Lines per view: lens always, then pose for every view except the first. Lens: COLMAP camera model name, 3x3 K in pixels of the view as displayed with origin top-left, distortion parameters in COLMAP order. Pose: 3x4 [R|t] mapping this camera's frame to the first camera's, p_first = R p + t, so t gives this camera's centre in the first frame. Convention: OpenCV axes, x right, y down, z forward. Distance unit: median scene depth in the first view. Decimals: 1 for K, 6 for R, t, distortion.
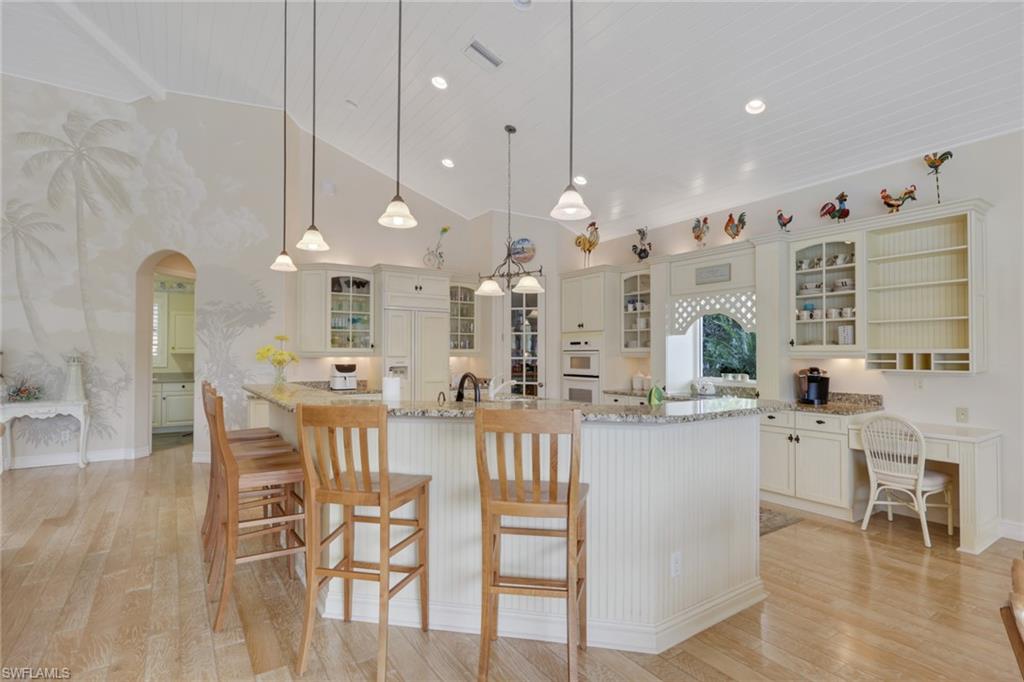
lens RADIAL K [[507.2, 0, 515.3], [0, 507.2, 346.8], [0, 0, 1]] dist [0.003424, 0.000839]
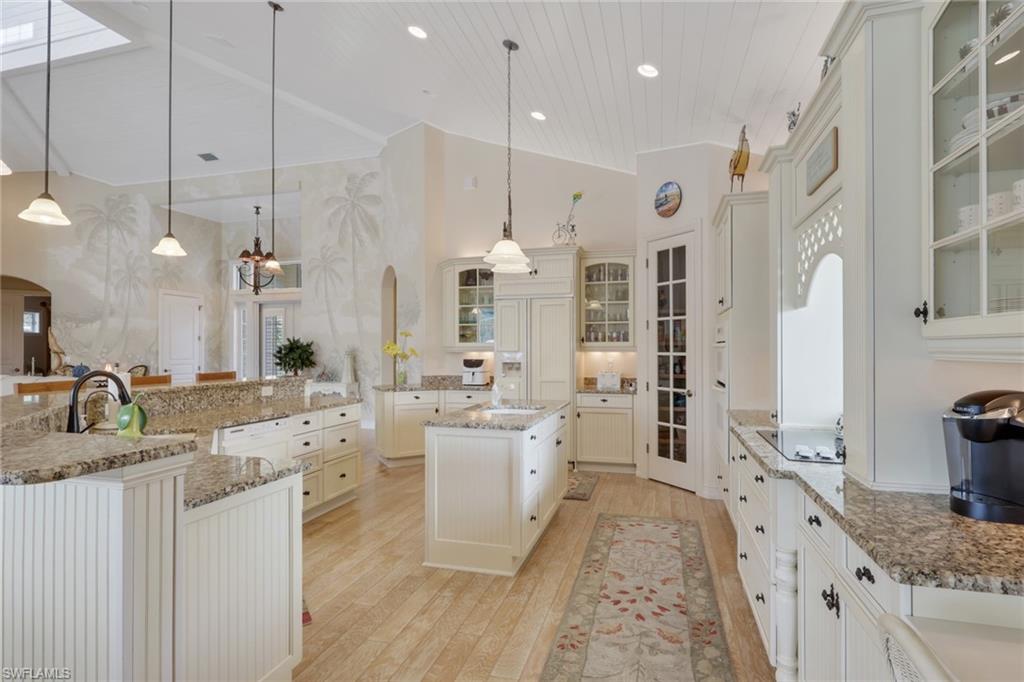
lens RADIAL K [[507.2, 0, 515.3], [0, 507.2, 346.8], [0, 0, 1]] dist [0.003424, 0.000839]
pose [[0.643918, -0.006222, -0.765069, 0.468541], [0.014251, 0.999891, 0.003862, 0.007944], [0.764962, -0.013390, 0.643937, 0.437235]]
